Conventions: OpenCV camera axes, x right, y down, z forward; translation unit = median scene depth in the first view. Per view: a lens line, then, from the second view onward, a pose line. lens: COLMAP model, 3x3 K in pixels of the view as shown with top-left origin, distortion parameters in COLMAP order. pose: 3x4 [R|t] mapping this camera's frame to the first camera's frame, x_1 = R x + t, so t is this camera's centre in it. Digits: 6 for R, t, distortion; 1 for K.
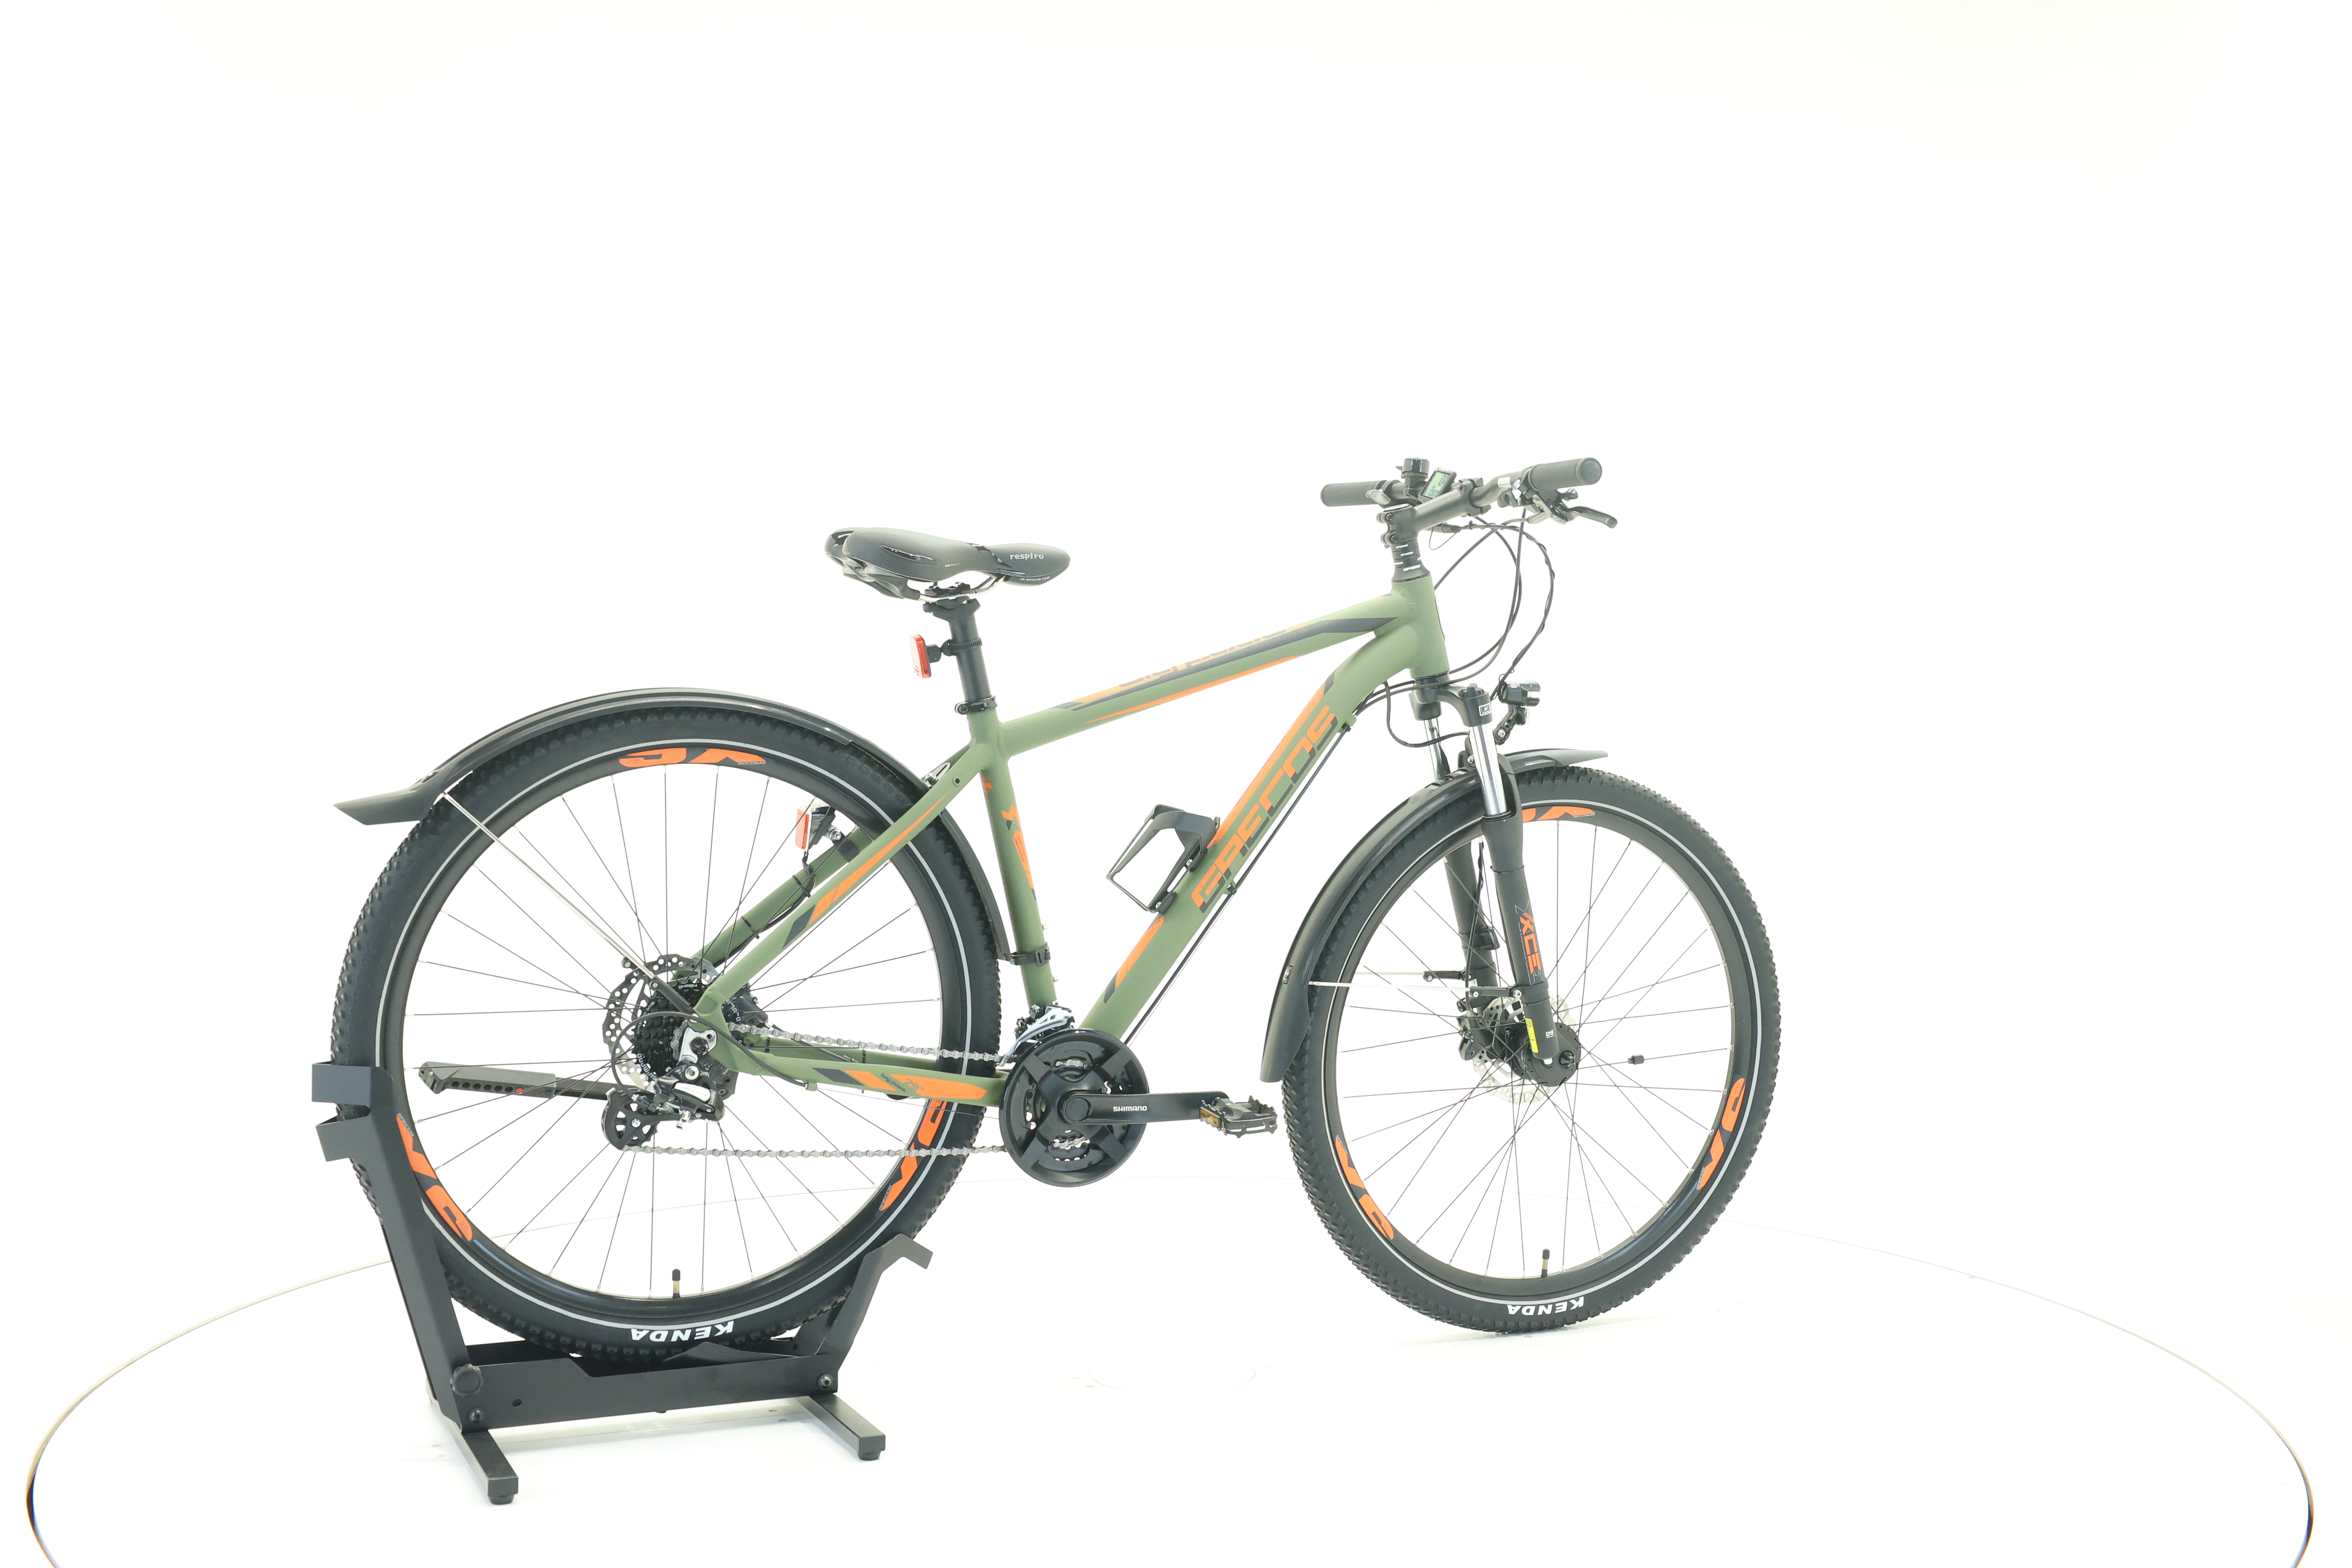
lens RADIAL K [[2464.6, 0, 1170.6], [0, 2464.6, 776.8], [0, 0, 1]] dist [-0.016752, 0.000000]
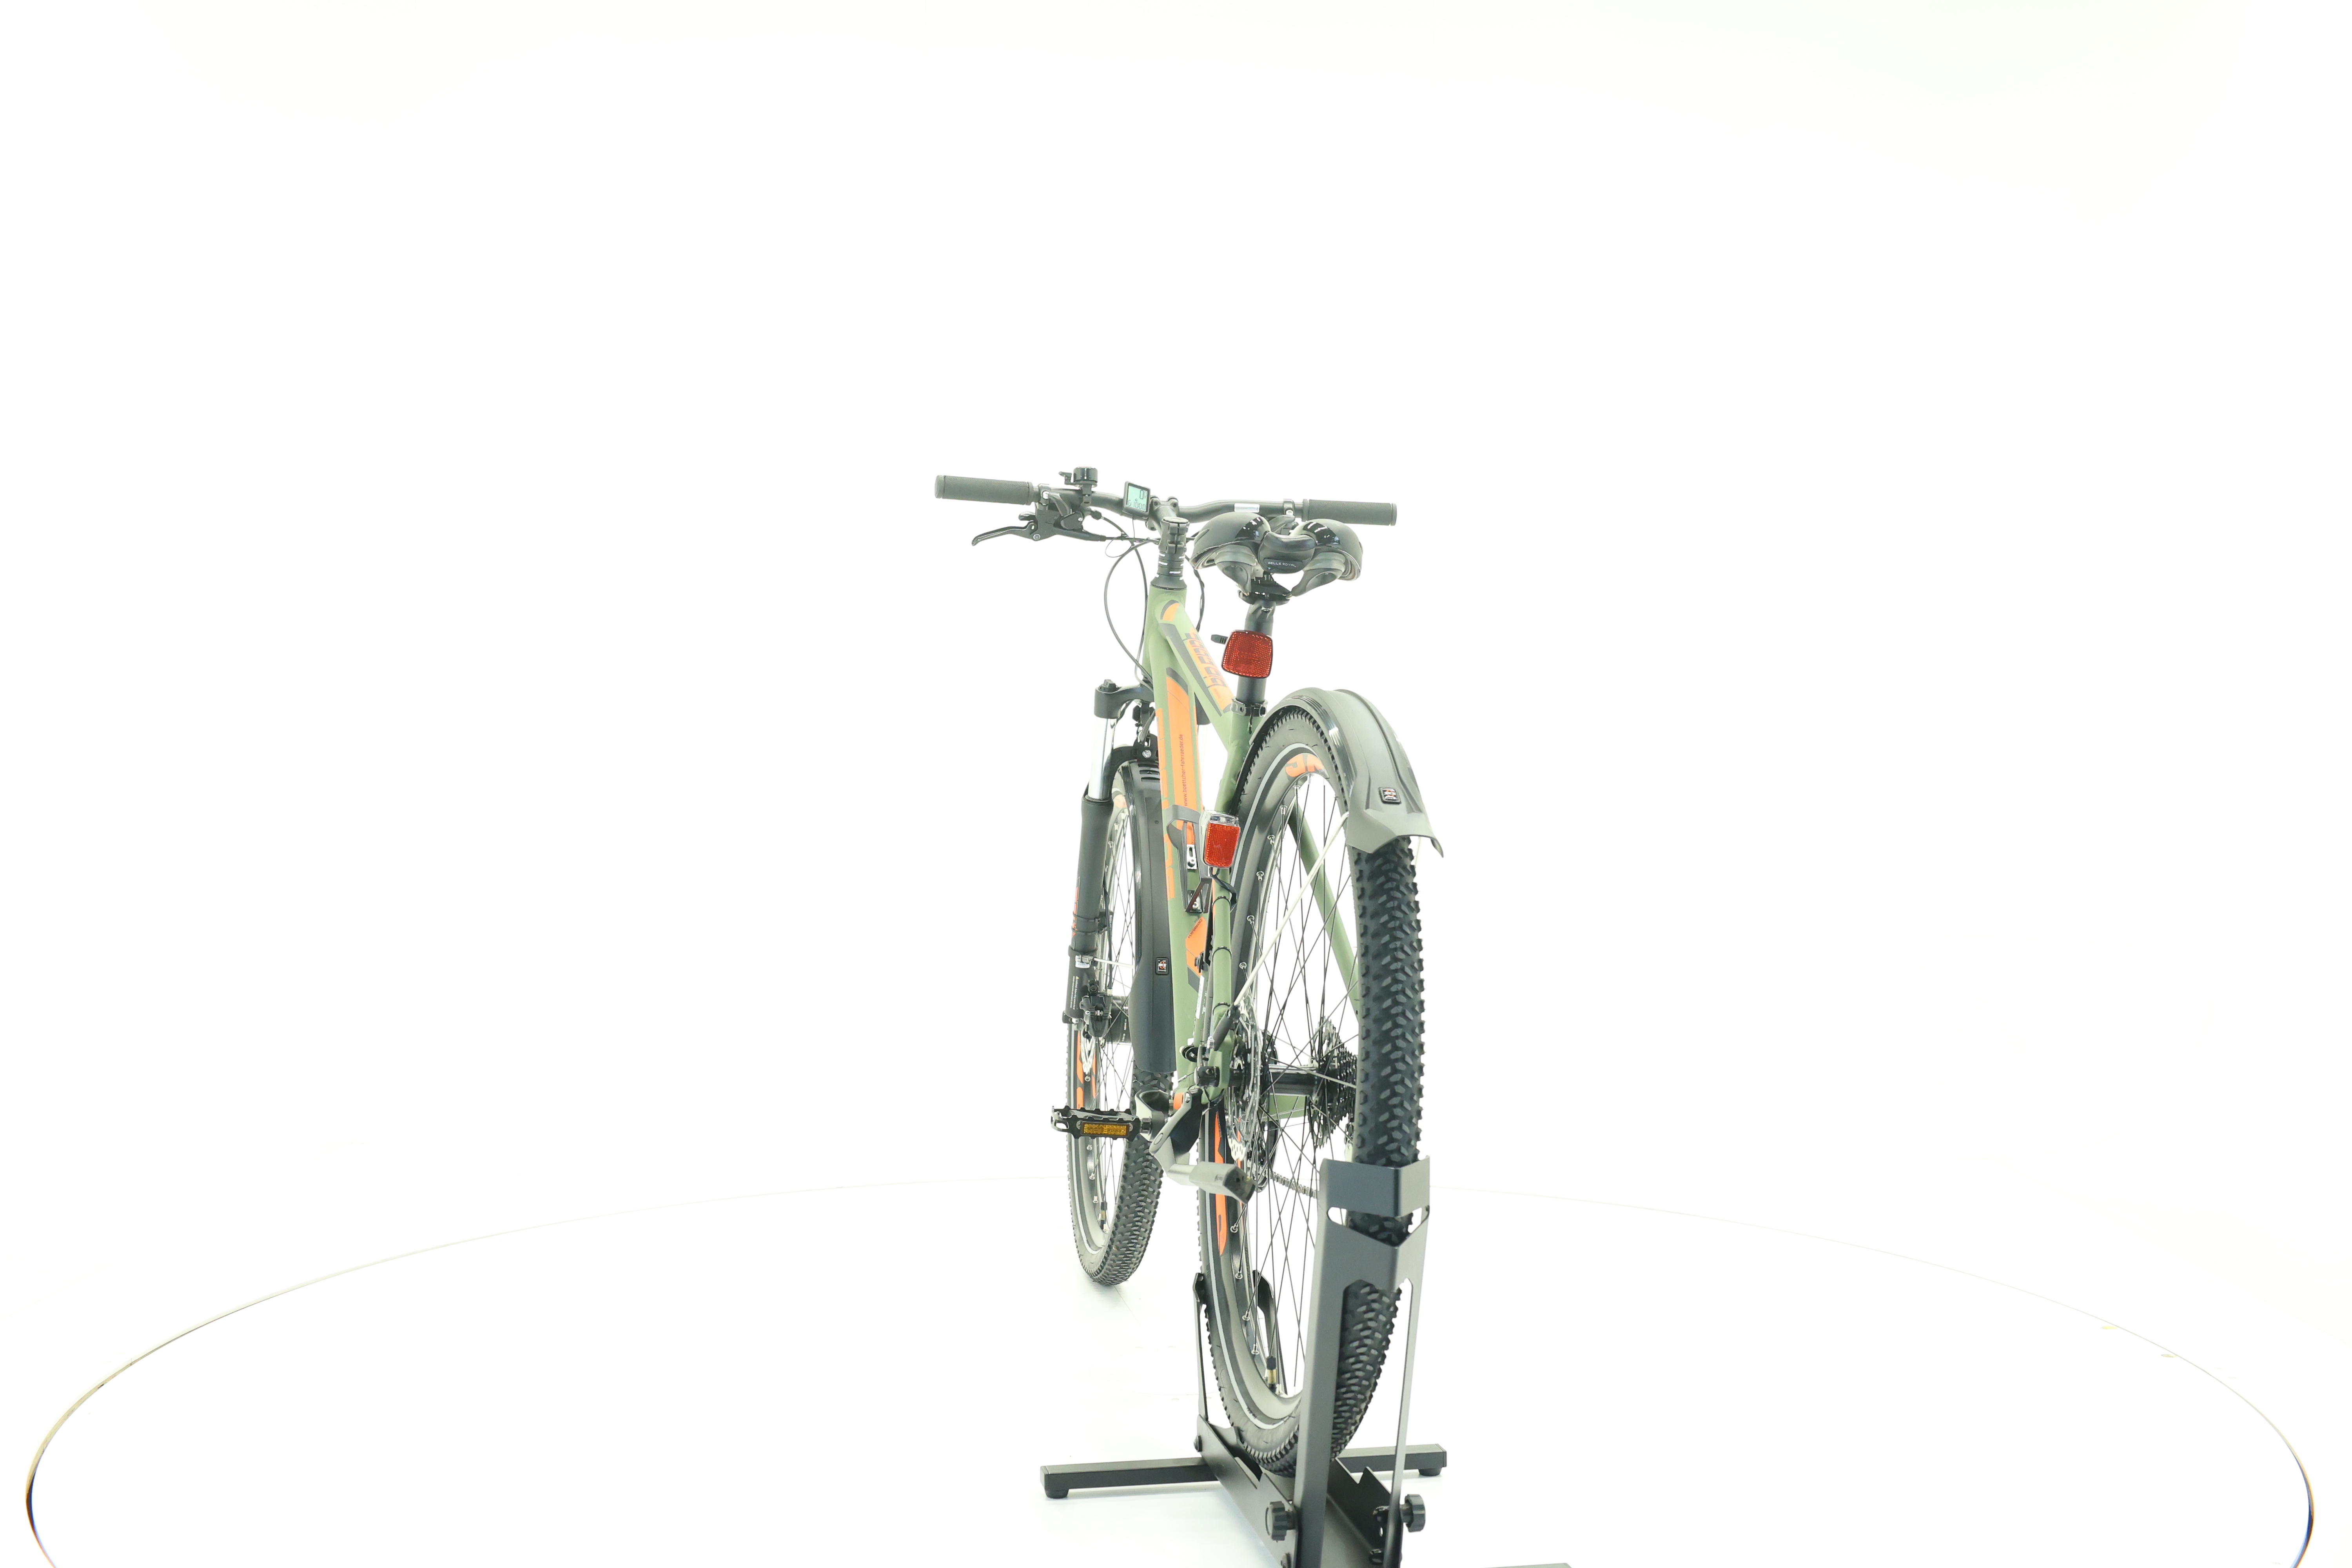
lens RADIAL K [[2464.6, 0, 1162.5], [0, 2464.6, 772.2], [0, 0, 1]] dist [-0.016752, 0.000000]
pose [[0.238029, -0.020667, 0.971038, -0.999868], [0.014469, 0.999738, 0.017731, -0.020309], [-0.971150, 0.009829, 0.238266, 0.796894]]
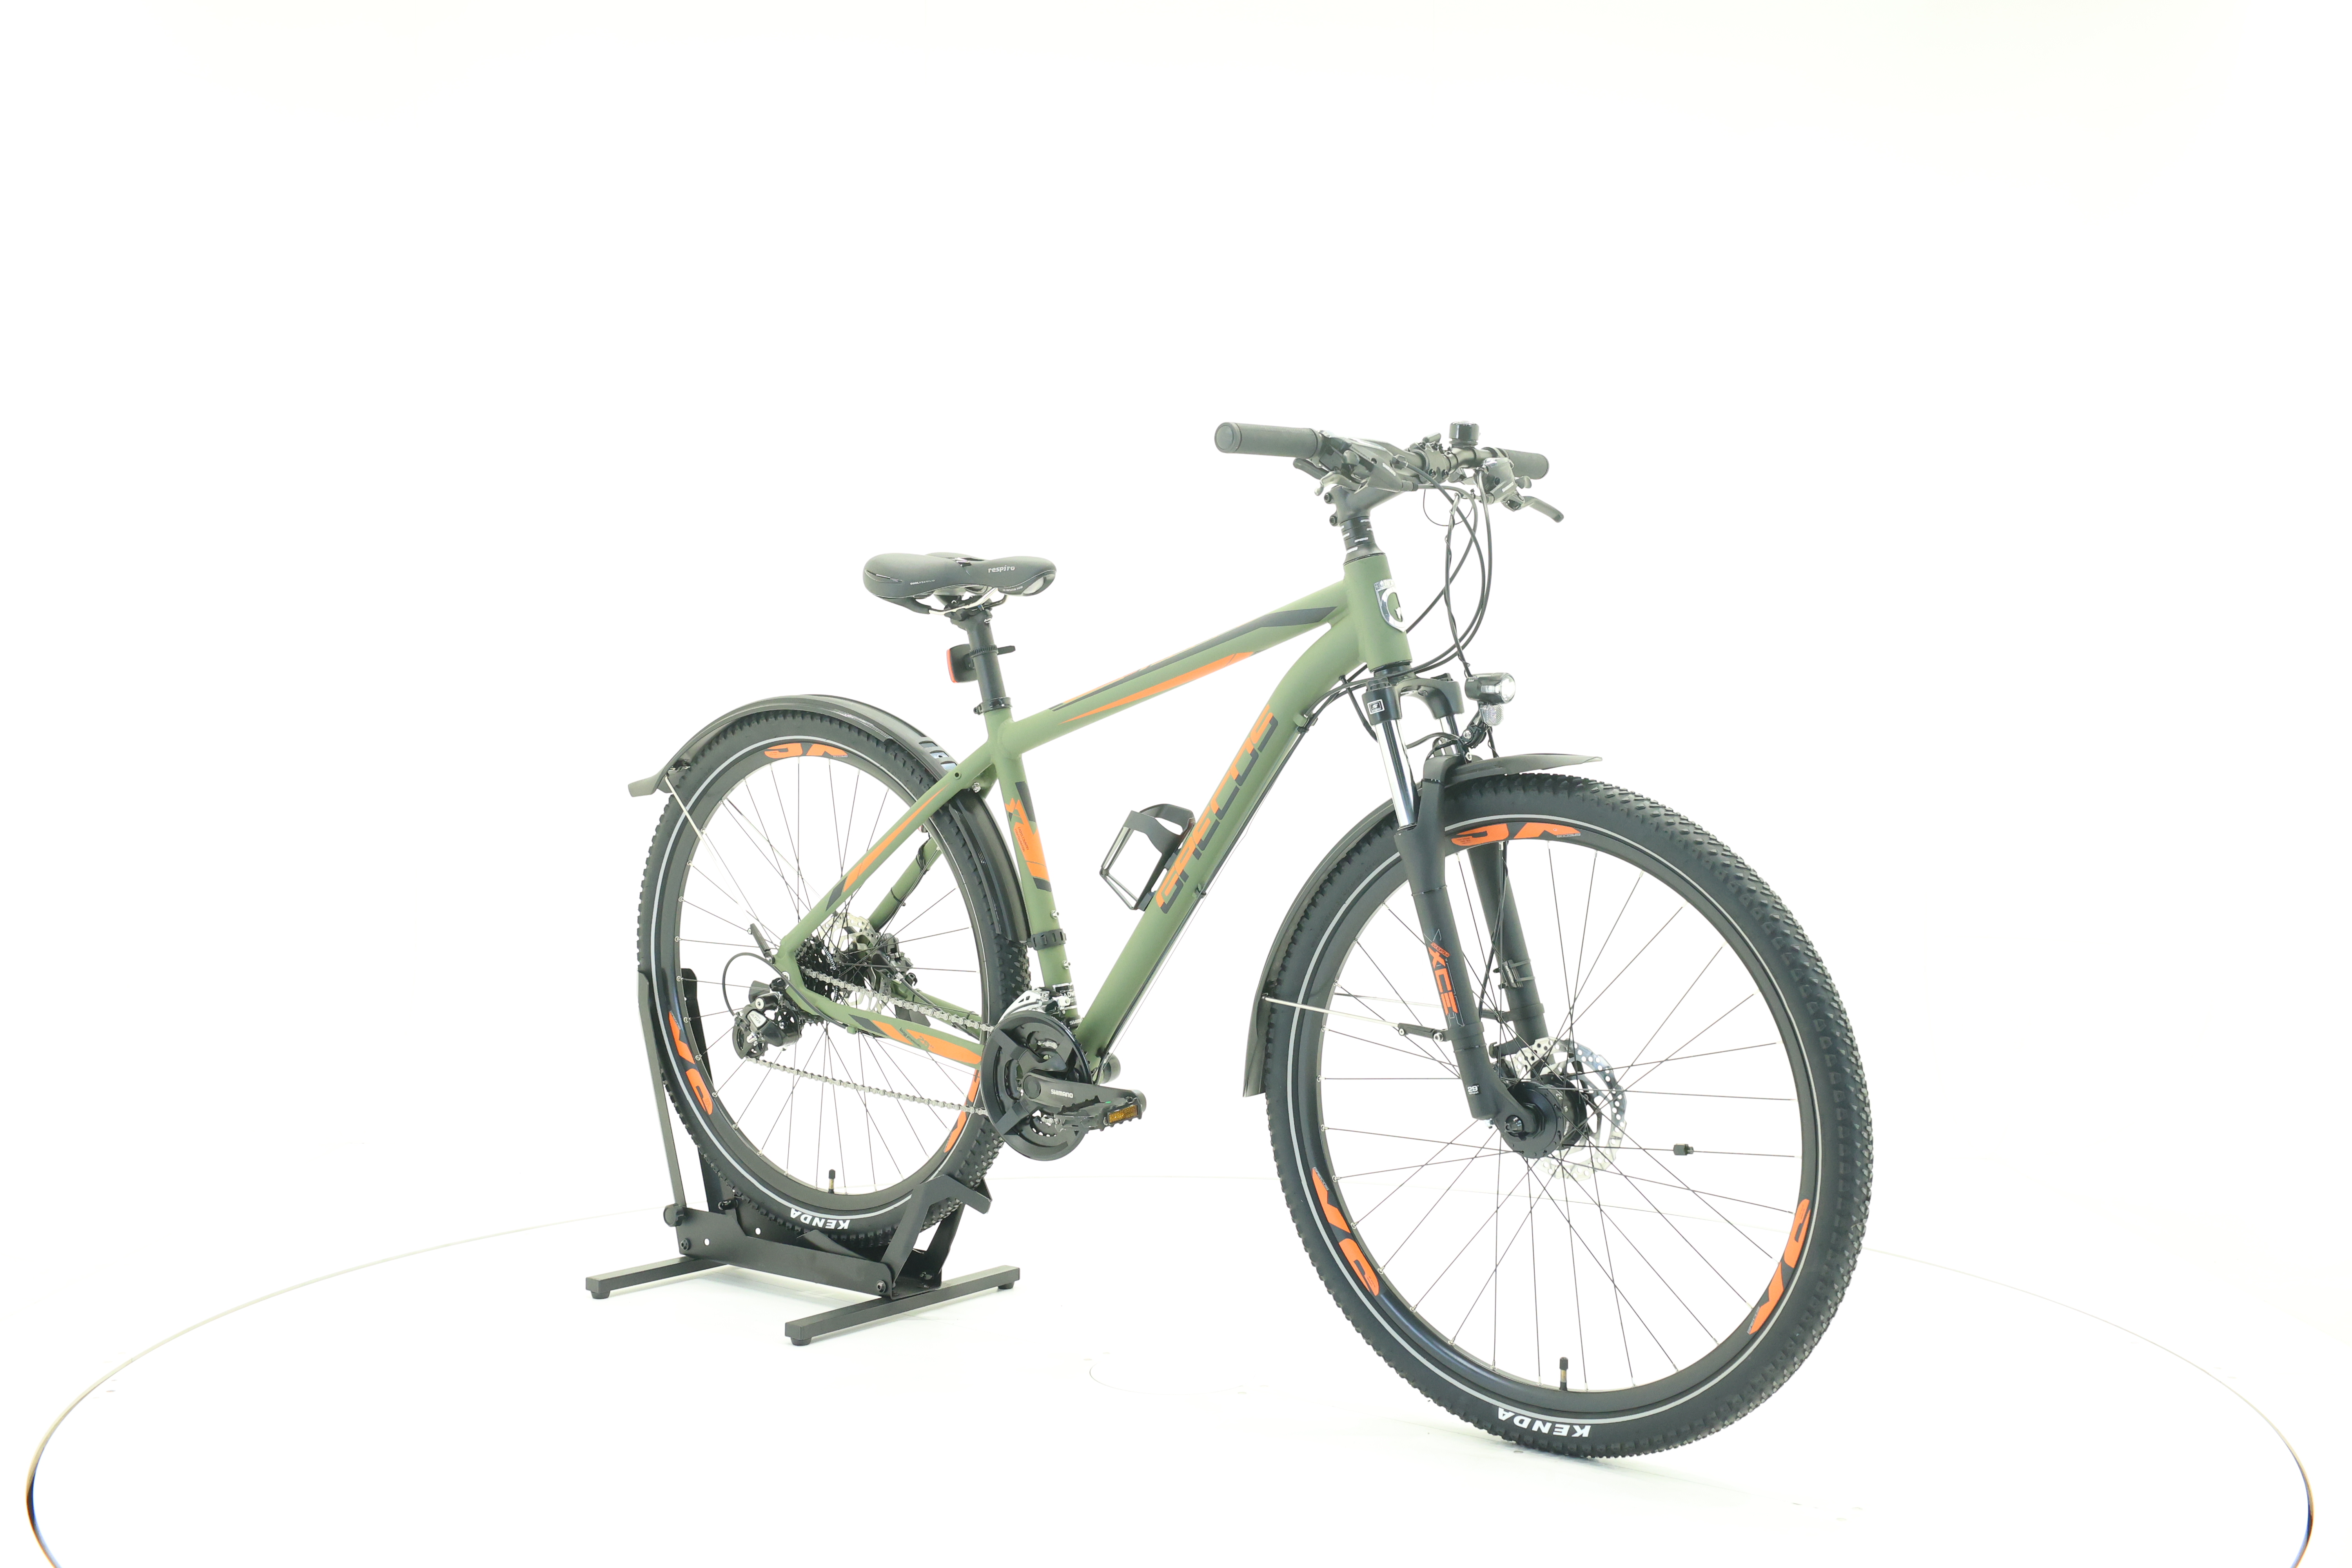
lens RADIAL K [[2464.6, 0, 1169.4], [0, 2464.6, 786.6], [0, 0, 1]] dist [-0.016752, 0.000000]
pose [[0.463990, 0.020698, -0.885598, 0.917098], [-0.021951, 0.999689, 0.011864, -0.008086], [0.885568, 0.013935, 0.464300, 0.552948]]
